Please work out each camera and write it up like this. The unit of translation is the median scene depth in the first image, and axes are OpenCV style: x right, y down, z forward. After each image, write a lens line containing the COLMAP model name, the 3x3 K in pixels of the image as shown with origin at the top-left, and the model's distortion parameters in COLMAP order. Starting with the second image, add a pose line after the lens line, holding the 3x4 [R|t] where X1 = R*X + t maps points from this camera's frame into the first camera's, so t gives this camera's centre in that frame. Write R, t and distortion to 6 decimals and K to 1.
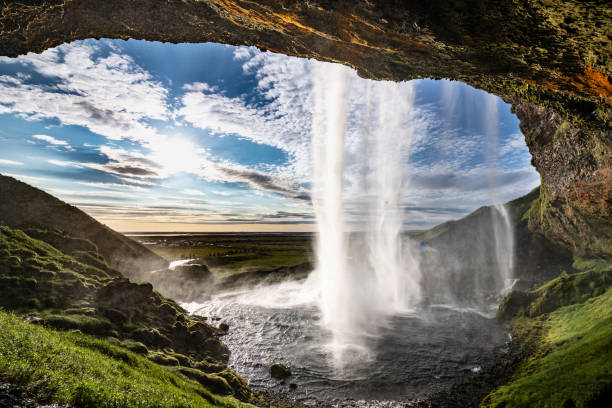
lens RADIAL K [[252.1, 0, 305.2], [0, 252.1, 200.9], [0, 0, 1]] dist [0.010806, -0.000307]
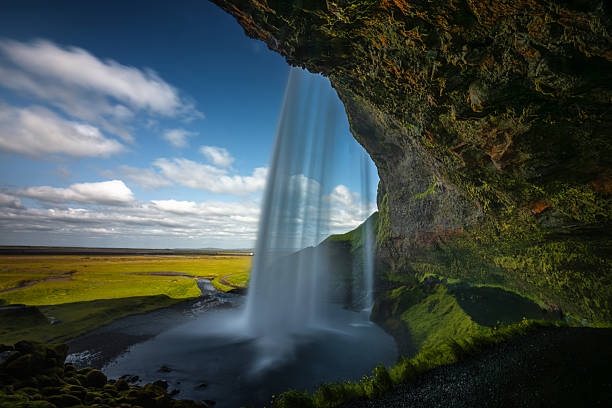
lens RADIAL K [[258.0, 0, 307.1], [0, 258.0, 204.6], [0, 0, 1]] dist [0.000084, -0.000150]
pose [[0.793513, 0.127271, 0.595096, -0.474844], [-0.095903, 0.991820, -0.084237, -0.017439], [-0.600949, 0.009772, 0.799227, 0.088776]]
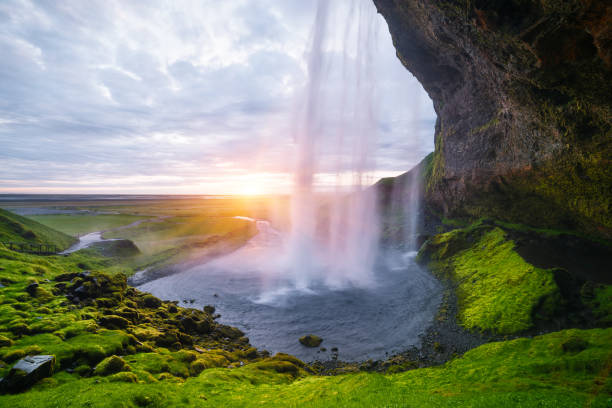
lens RADIAL K [[250.2, 0, 305.5], [0, 250.2, 205.5], [0, 0, 1]] dist [-0.095051, 0.031931]
pose [[0.910654, -0.010844, 0.413028, -0.346383], [-0.057620, 0.986554, 0.152943, -0.014617], [-0.409132, -0.163077, 0.897784, 0.128559]]
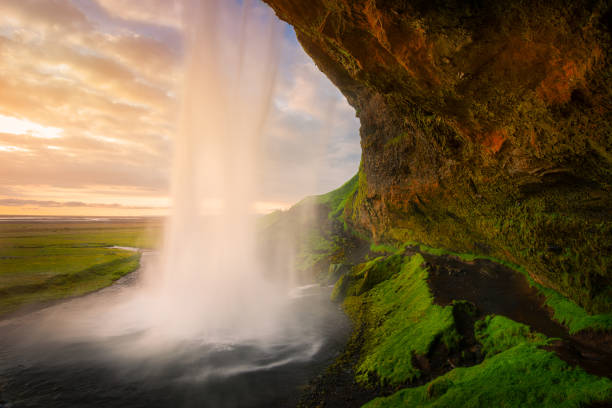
lens RADIAL K [[310.9, 0, 306.0], [0, 310.9, 204.0], [0, 0, 1]] dist [-0.033345, -0.000473]
pose [[0.783463, 0.035101, 0.620446, -0.201658], [-0.085122, 0.995055, 0.051193, -0.021354], [-0.615581, -0.092921, 0.782577, 0.055735]]
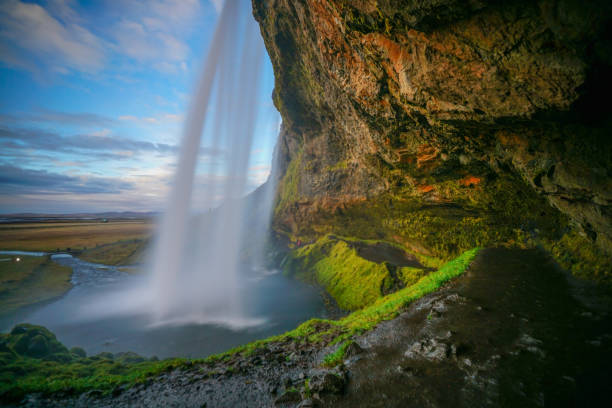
lens RADIAL K [[276.3, 0, 306.0], [0, 276.3, 204.0], [0, 0, 1]] dist [0.000232, -0.000172]
pose [[0.460257, 0.042651, 0.886761, -0.766143], [-0.111722, 0.993687, 0.010194, -0.019126], [-0.880728, -0.103763, 0.462117, 0.158931]]
